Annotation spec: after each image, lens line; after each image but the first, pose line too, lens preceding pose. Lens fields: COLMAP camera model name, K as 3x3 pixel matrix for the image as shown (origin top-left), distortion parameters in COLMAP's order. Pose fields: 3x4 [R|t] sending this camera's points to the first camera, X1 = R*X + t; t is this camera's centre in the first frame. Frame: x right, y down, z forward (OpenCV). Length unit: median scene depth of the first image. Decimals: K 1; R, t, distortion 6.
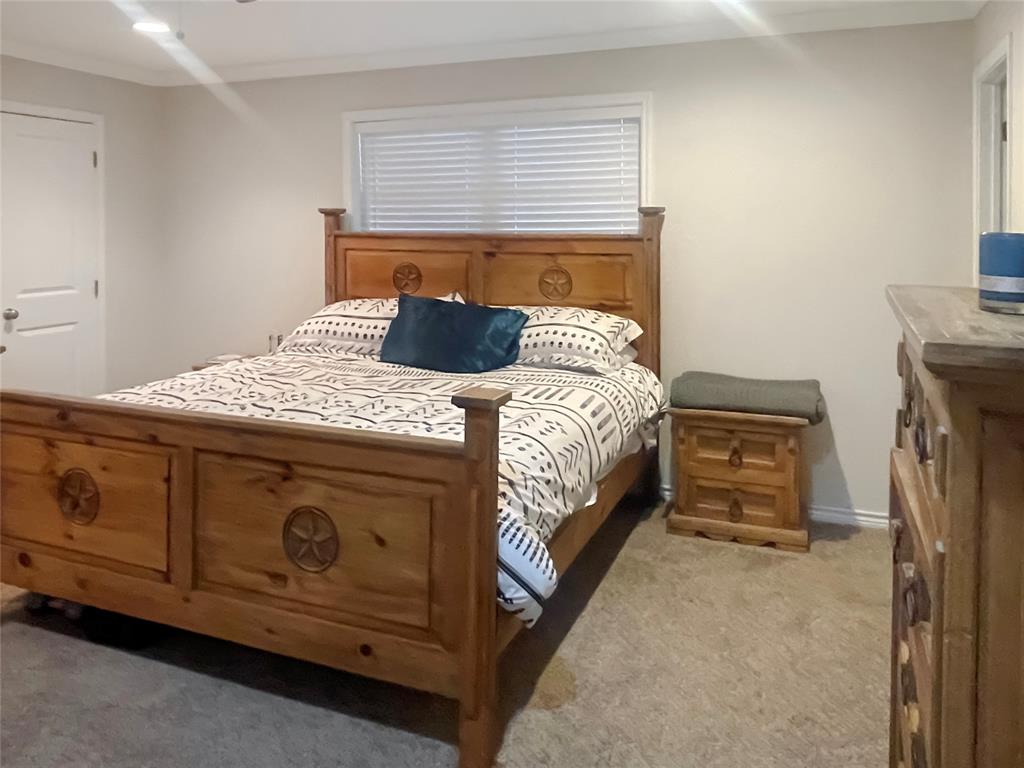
lens RADIAL K [[763.4, 0, 513.4], [0, 763.4, 326.5], [0, 0, 1]] dist [0.001235, -0.000853]
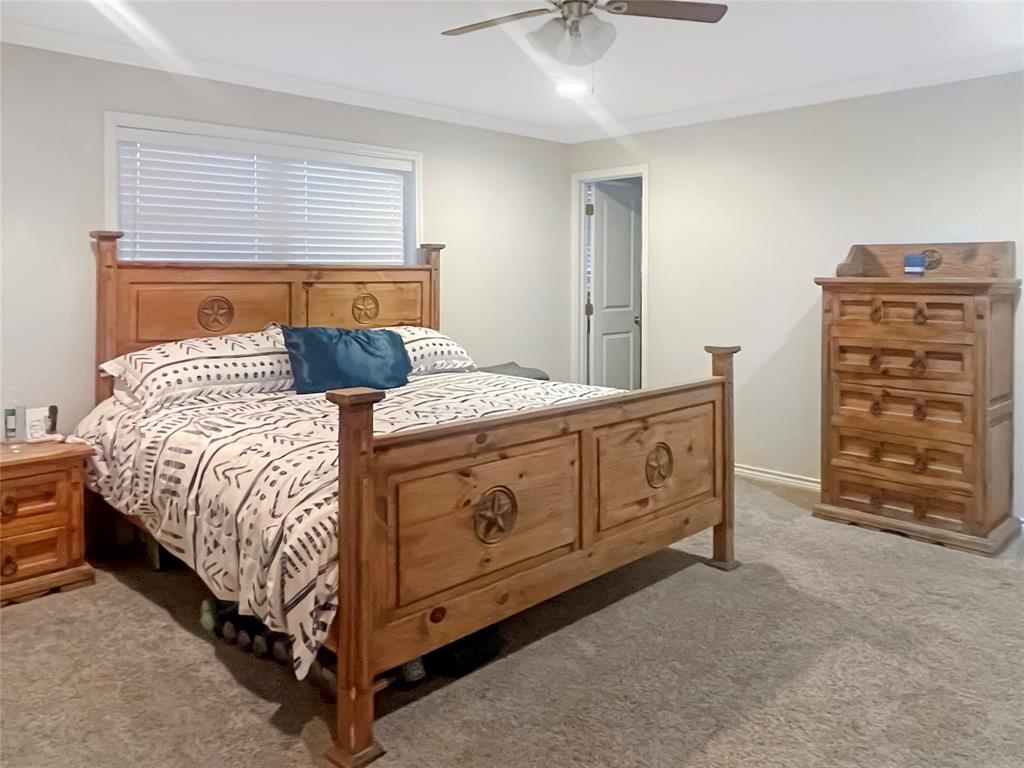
lens RADIAL K [[765.2, 0, 512.0], [0, 765.2, 384.0], [0, 0, 1]] dist [-0.003838, -0.004966]
pose [[0.392393, -0.131366, 0.910368, -0.921079], [0.120321, 0.988575, 0.090790, -0.022965], [-0.911894, 0.073911, 0.403716, 0.355260]]
